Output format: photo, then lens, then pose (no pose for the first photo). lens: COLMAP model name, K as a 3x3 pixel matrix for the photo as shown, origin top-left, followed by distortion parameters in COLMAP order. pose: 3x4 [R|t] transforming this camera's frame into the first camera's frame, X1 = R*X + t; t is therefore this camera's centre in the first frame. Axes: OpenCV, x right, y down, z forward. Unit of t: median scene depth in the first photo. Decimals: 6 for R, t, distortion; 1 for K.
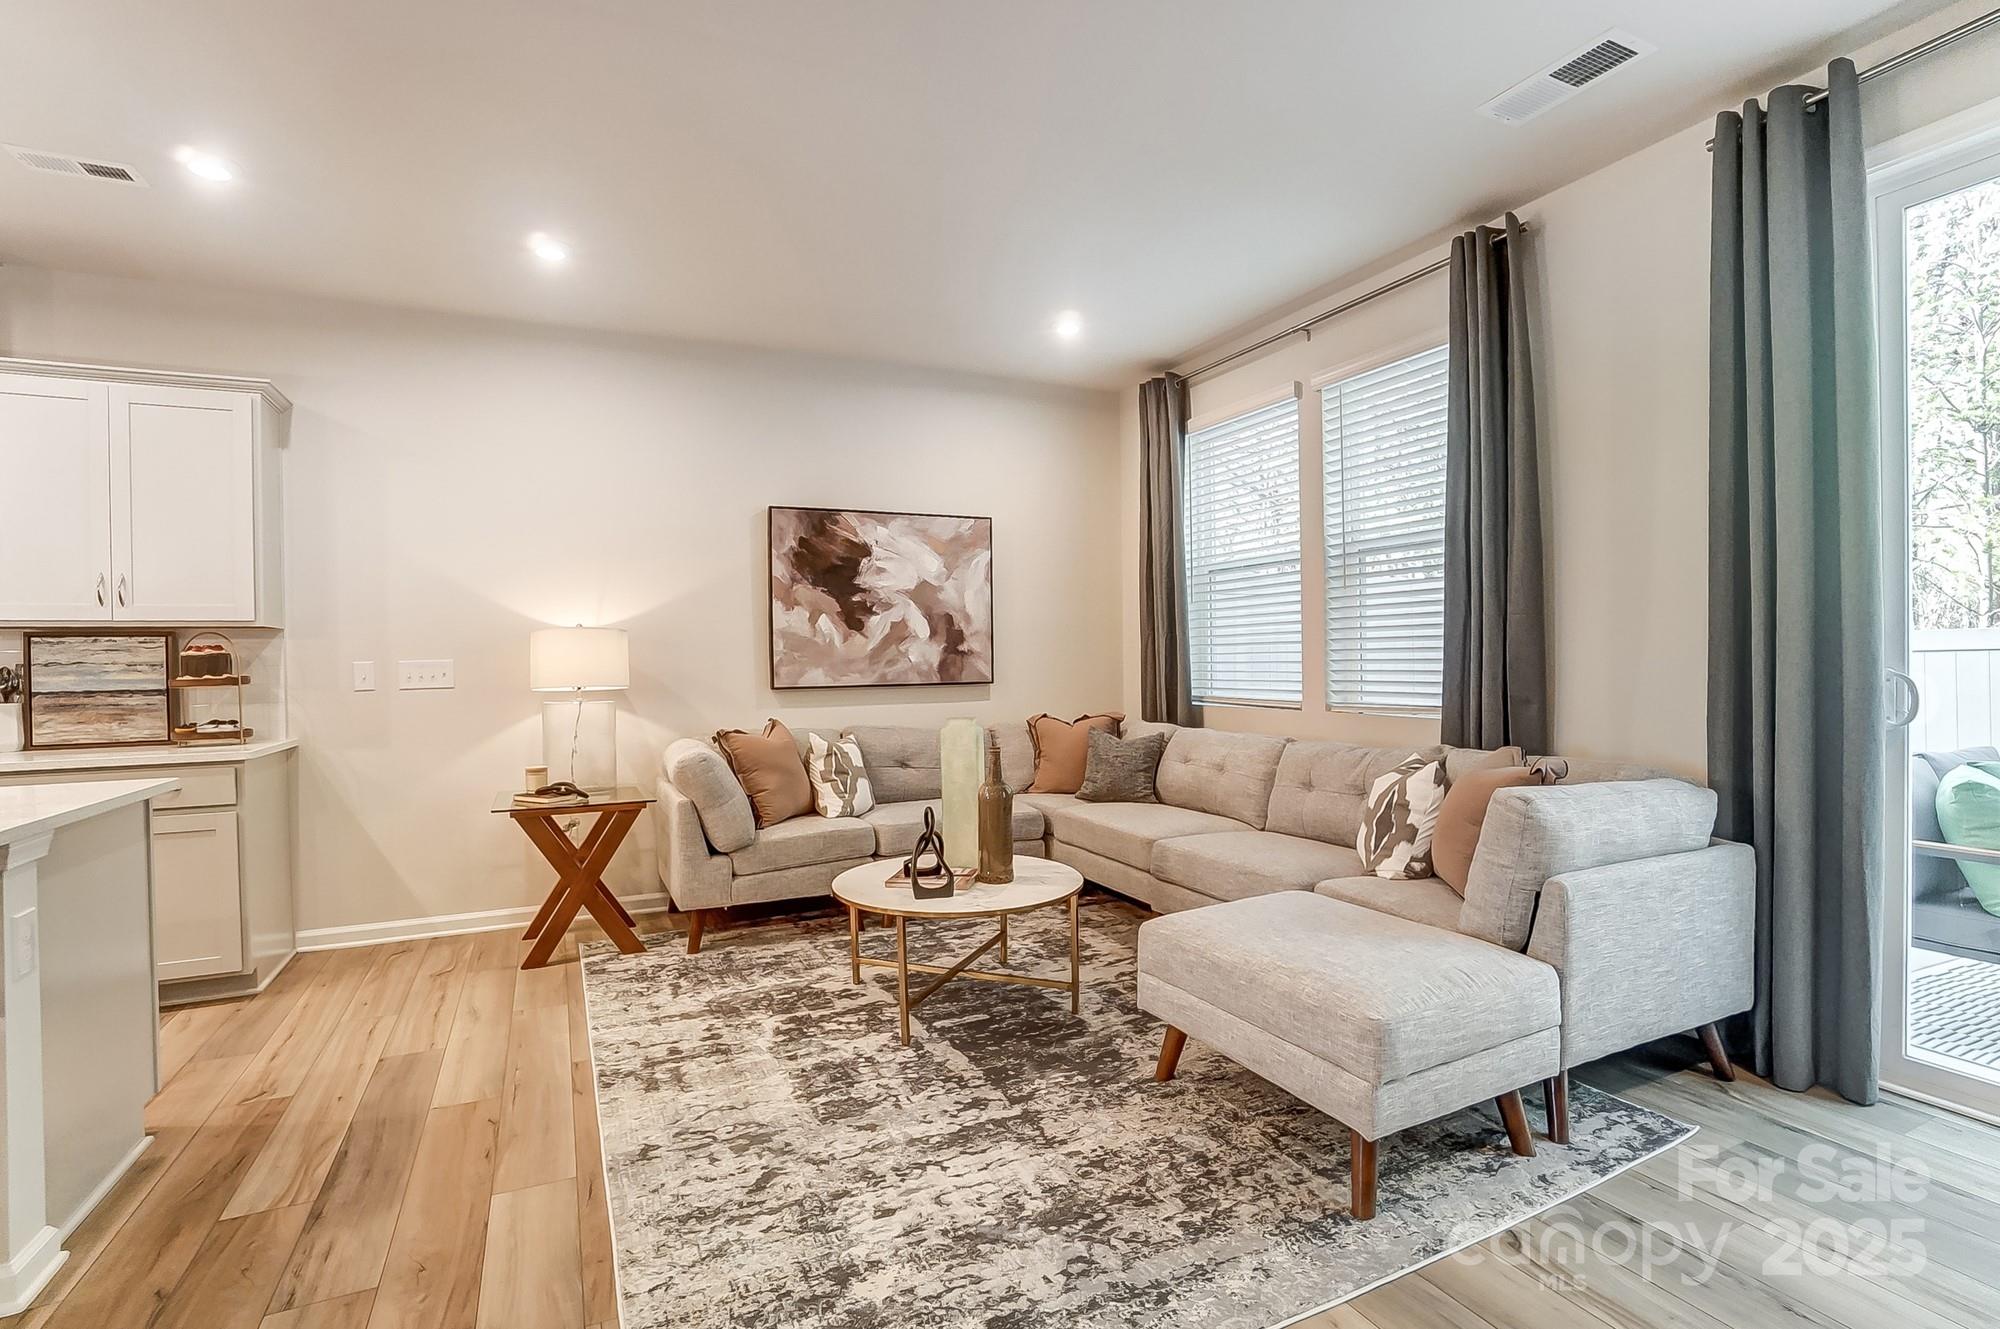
lens RADIAL K [[962.5, 0, 1024.4], [0, 962.5, 663.6], [0, 0, 1]] dist [-0.047503, 0.000088]
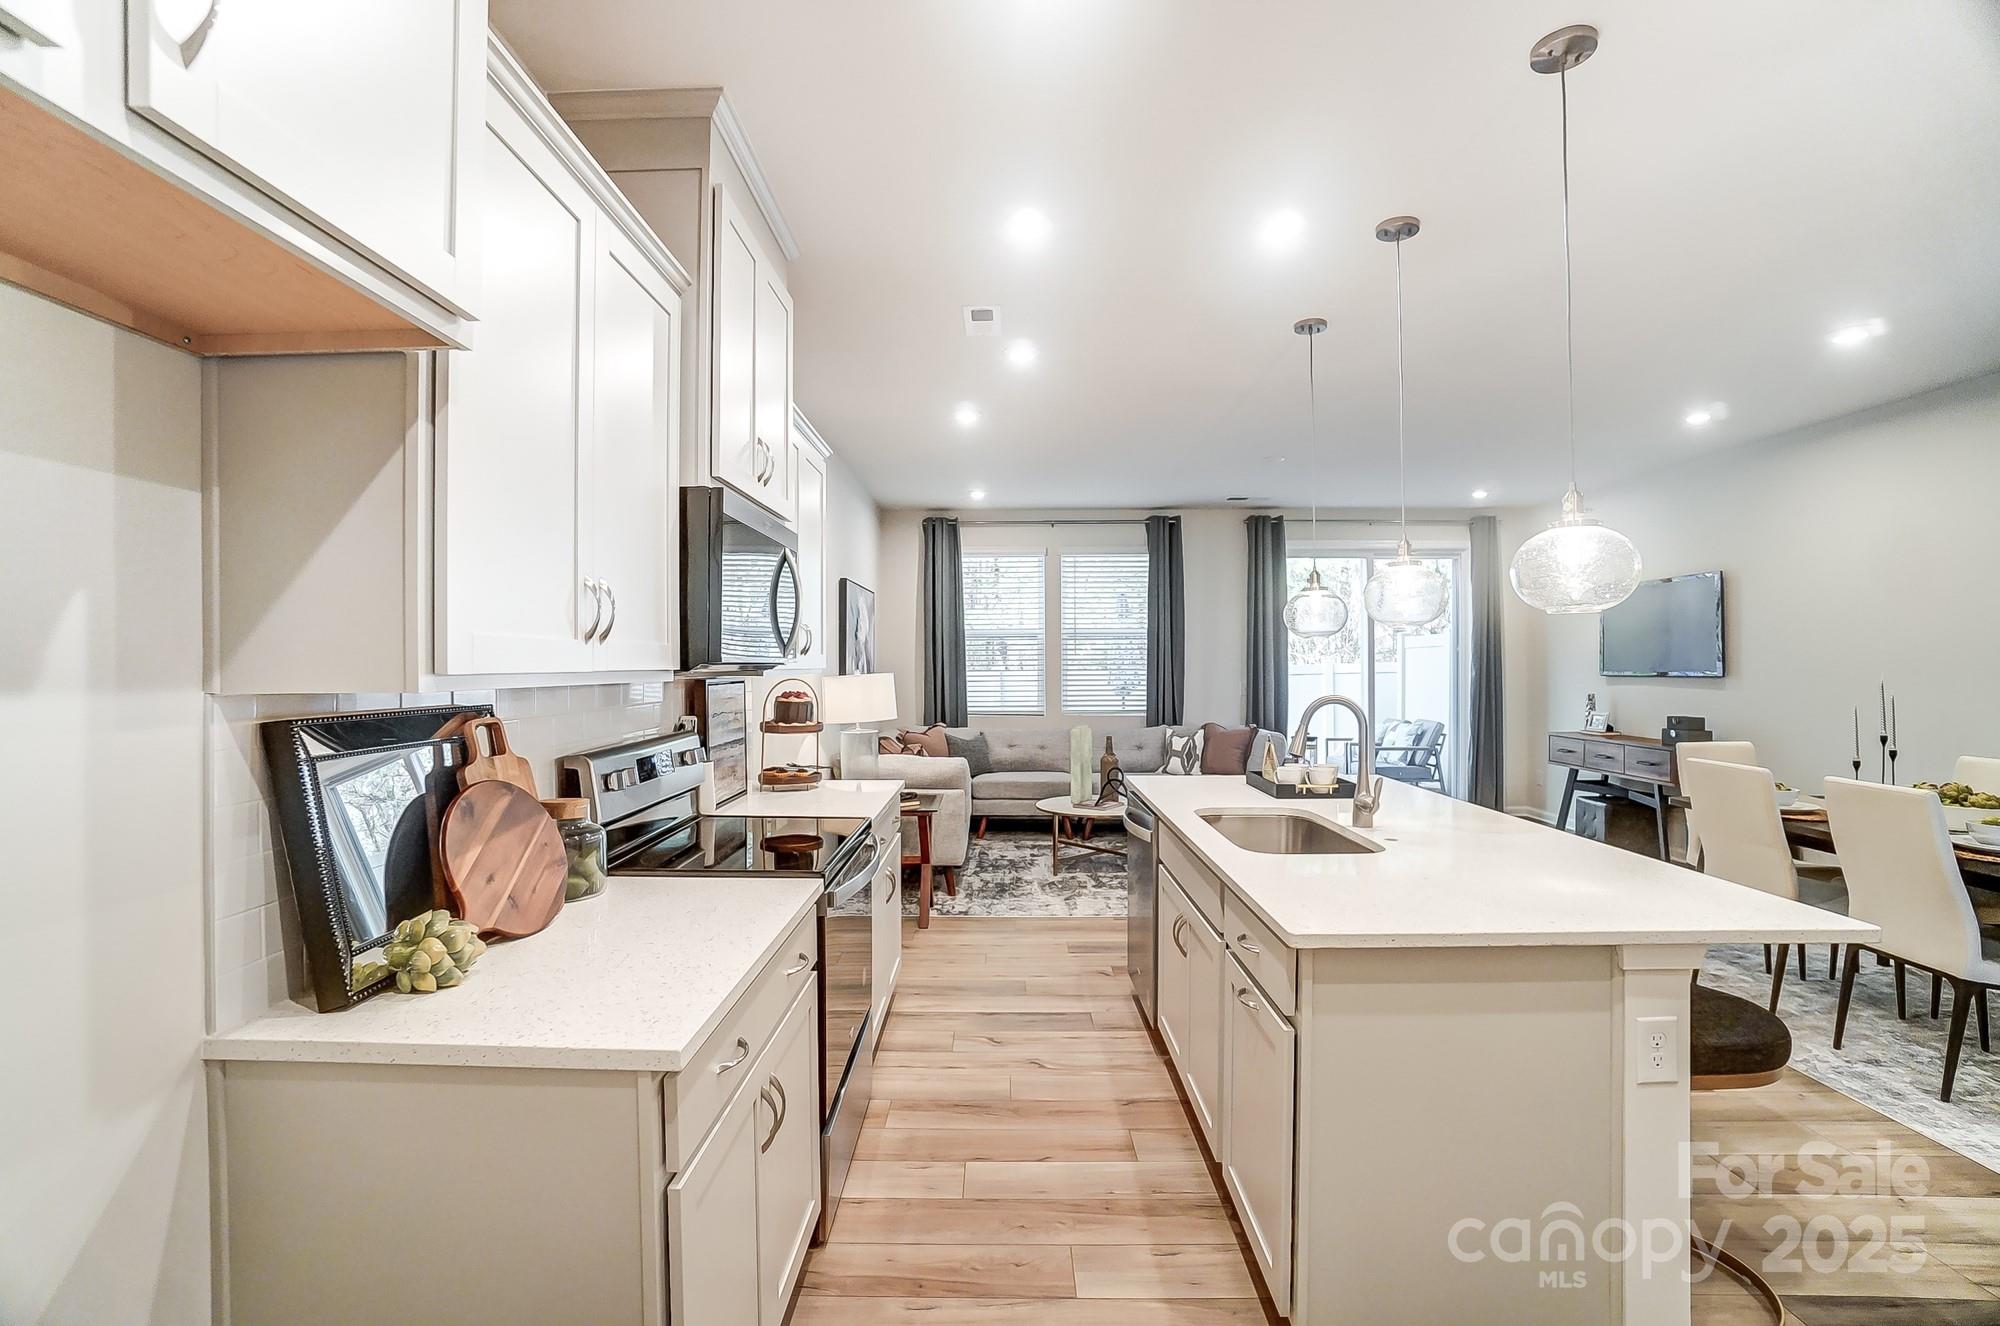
lens RADIAL K [[906.3, 0, 992.2], [0, 906.3, 660.0], [0, 0, 1]] dist [-0.071390, 0.028059]
pose [[0.450472, 0.006911, 0.892764, -1.812161], [0.014886, 0.999773, -0.015251, -0.047215], [-0.892666, 0.020160, 0.450267, 0.352311]]
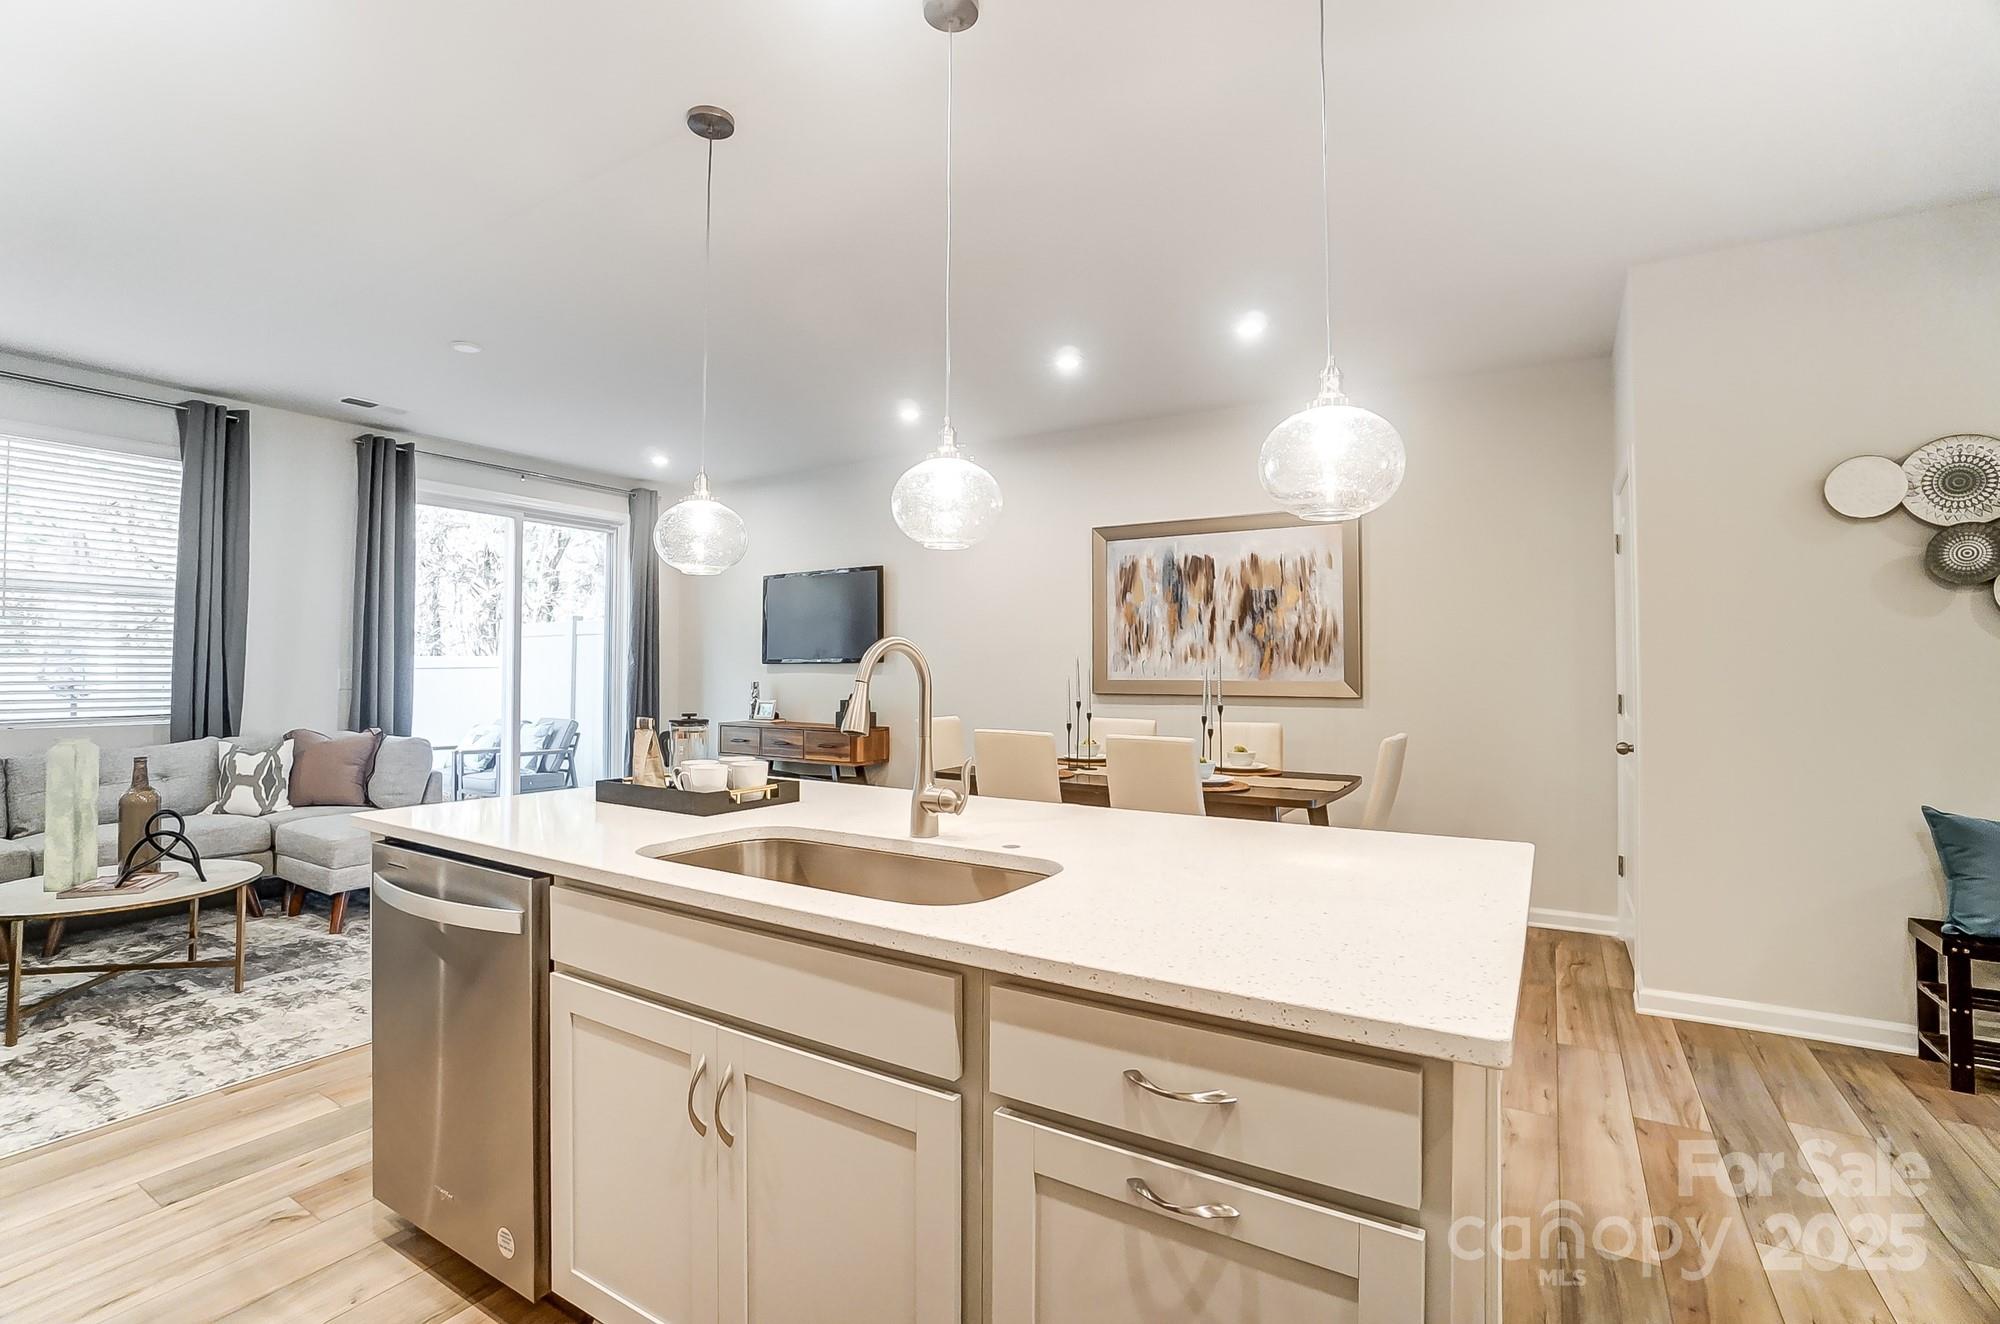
lens RADIAL K [[906.3, 0, 992.2], [0, 906.3, 659.0], [0, 0, 1]] dist [-0.071390, 0.028059]
pose [[-0.536426, 0.016981, 0.843777, -1.403632], [0.014818, 0.999833, -0.010702, -0.002215], [-0.843818, 0.006762, -0.536588, 0.687395]]
